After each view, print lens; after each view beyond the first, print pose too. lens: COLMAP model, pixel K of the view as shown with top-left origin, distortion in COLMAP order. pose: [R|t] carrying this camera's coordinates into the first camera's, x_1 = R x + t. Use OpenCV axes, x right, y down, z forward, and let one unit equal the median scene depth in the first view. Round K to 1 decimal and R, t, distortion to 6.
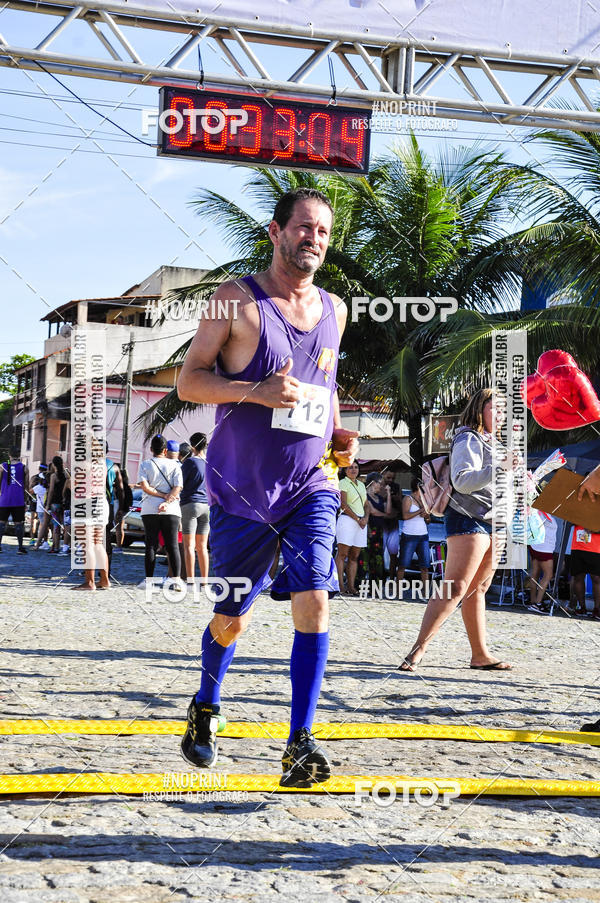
lens RADIAL K [[2000.0, 0, 302.9], [0, 2000.0, 474.7], [0, 0, 1]] dist [0.432996, 0.795929]
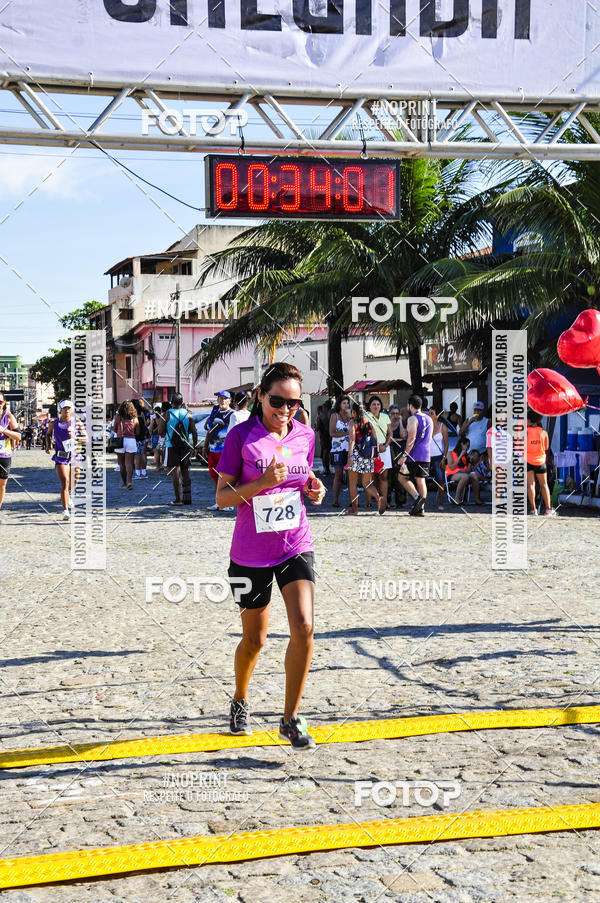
lens RADIAL K [[1565.5, 0, 298.5], [0, 1565.5, 470.1], [0, 0, 1]] dist [0.291779, 0.208916]
pose [[0.997857, -0.063545, -0.015590, -0.016192], [0.064363, 0.996164, 0.059286, -0.063603], [0.011762, -0.060162, 0.998119, 0.134232]]
